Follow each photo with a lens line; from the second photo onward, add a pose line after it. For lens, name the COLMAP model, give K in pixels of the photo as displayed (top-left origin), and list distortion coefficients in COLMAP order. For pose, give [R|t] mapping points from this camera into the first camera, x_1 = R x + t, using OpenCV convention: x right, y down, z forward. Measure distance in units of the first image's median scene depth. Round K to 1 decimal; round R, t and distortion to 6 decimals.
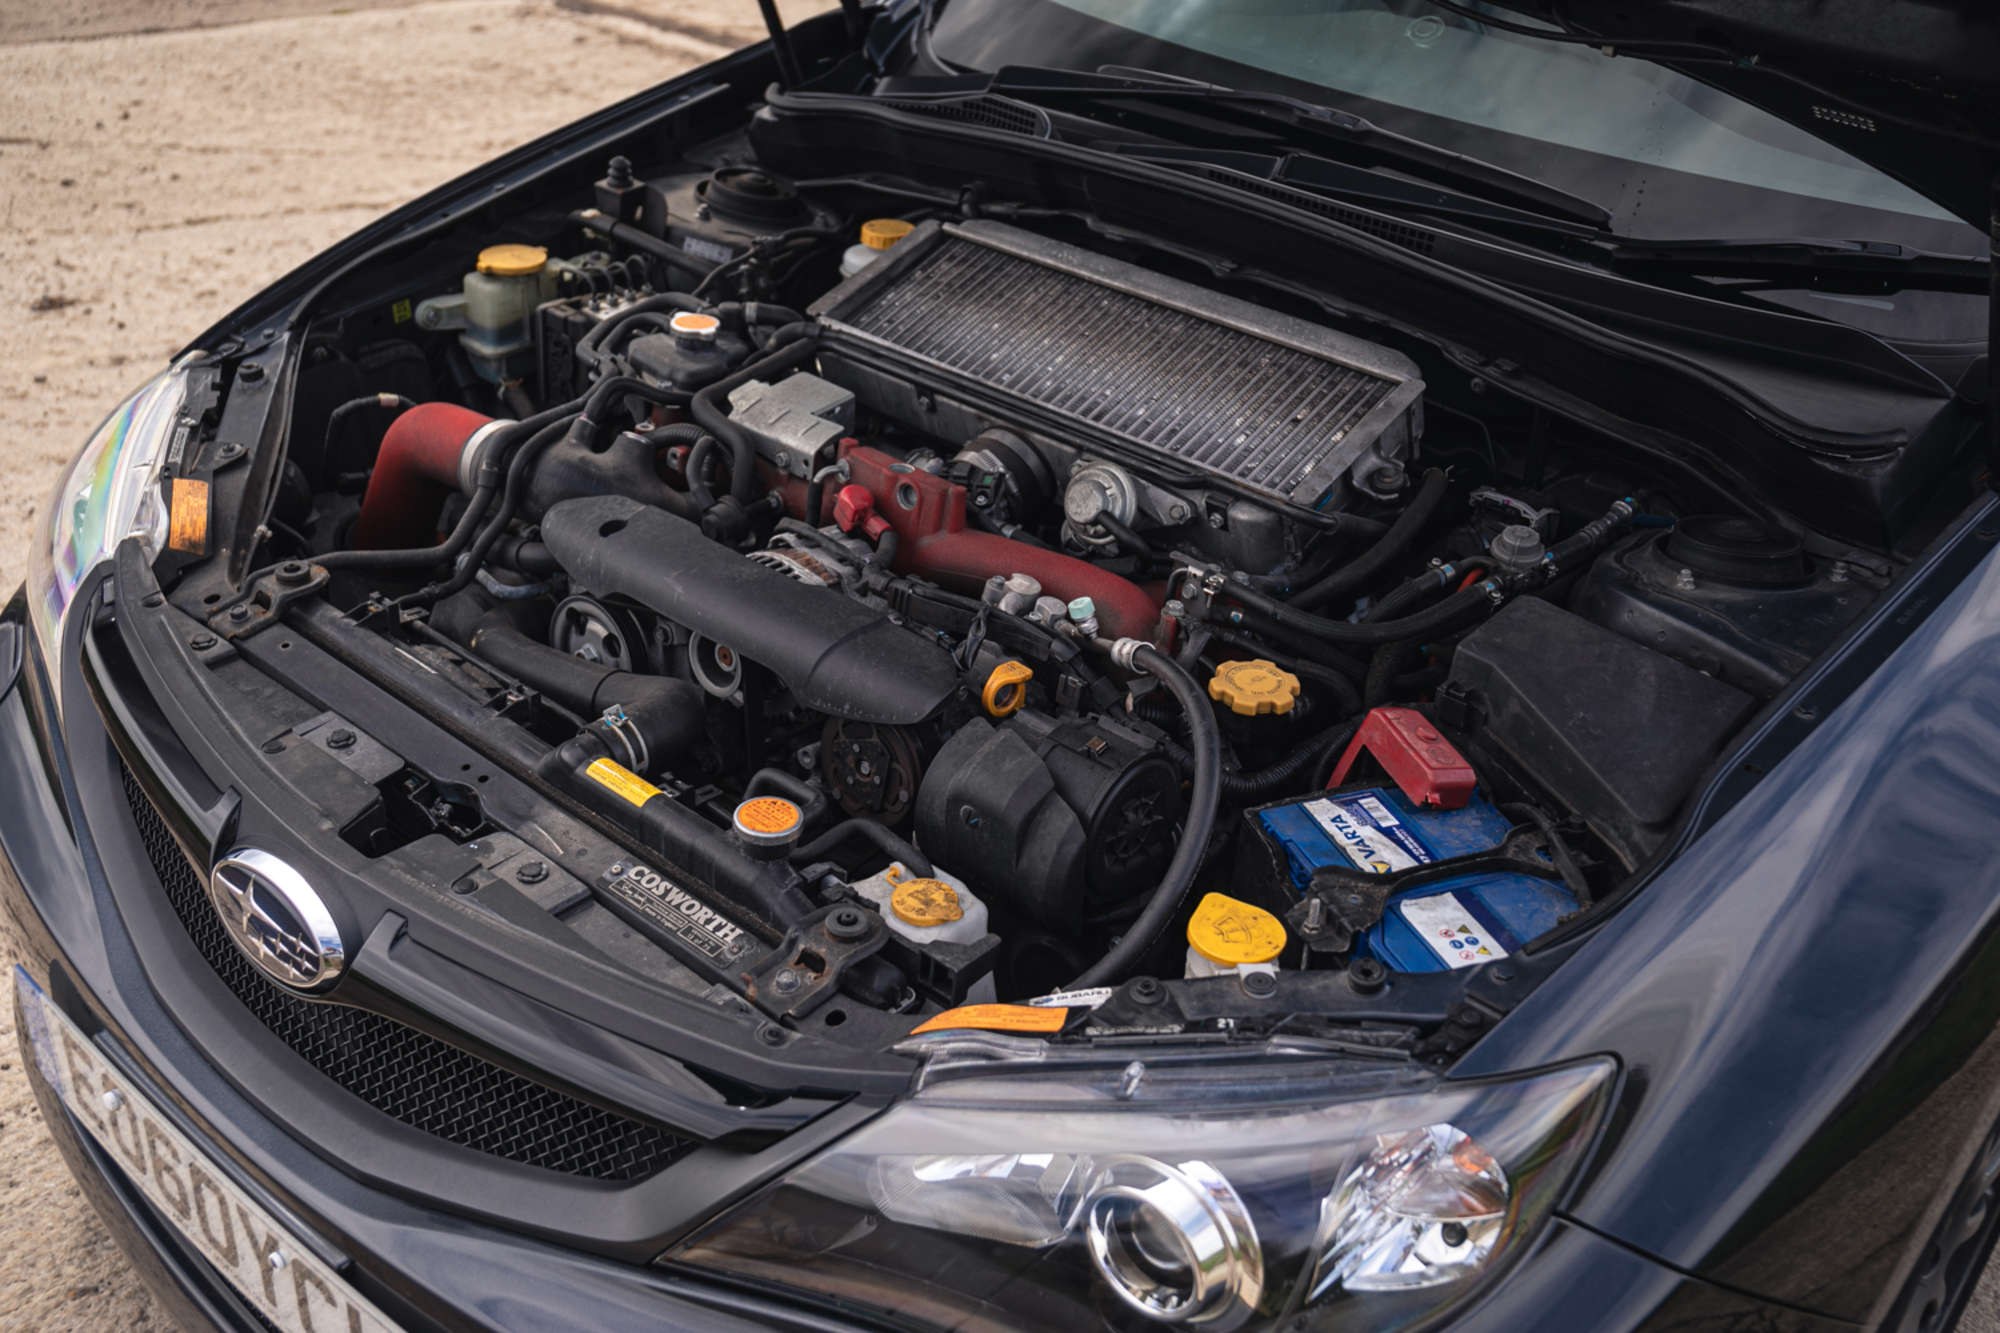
lens RADIAL K [[2108.6, 0, 1000.9], [0, 2108.6, 665.5], [0, 0, 1]] dist [-0.001539, 0.000000]
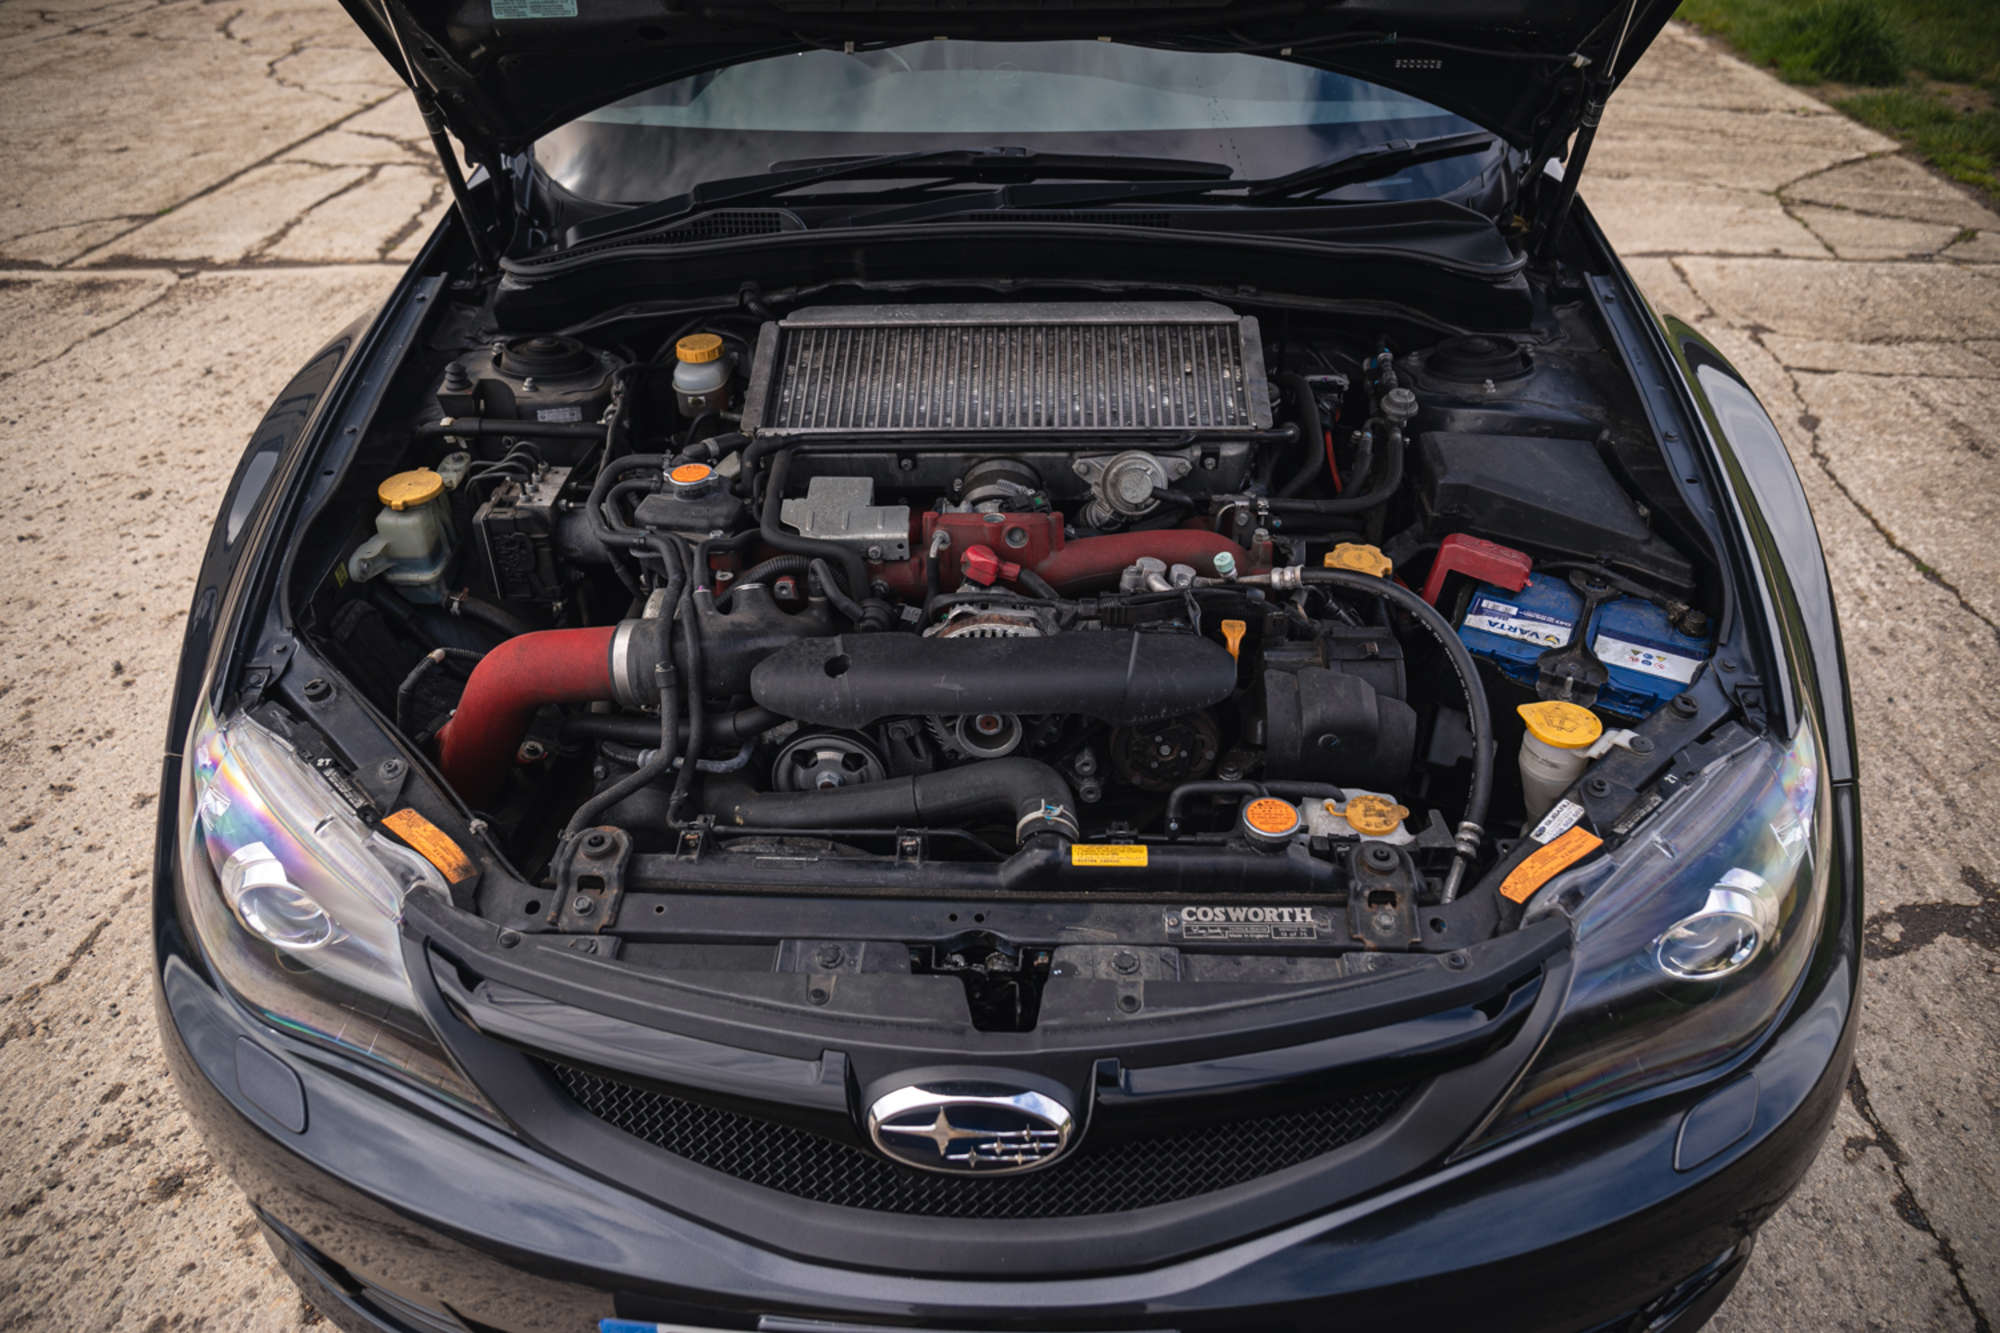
lens RADIAL K [[1409.6, 0, 999.5], [0, 1409.6, 650.6], [0, 0, 1]] dist [-0.072659, -0.000660]
pose [[0.762518, -0.425612, 0.487258, -0.458992], [0.369611, 0.904716, 0.211843, -0.190747], [-0.530993, 0.018562, 0.847173, 0.320482]]
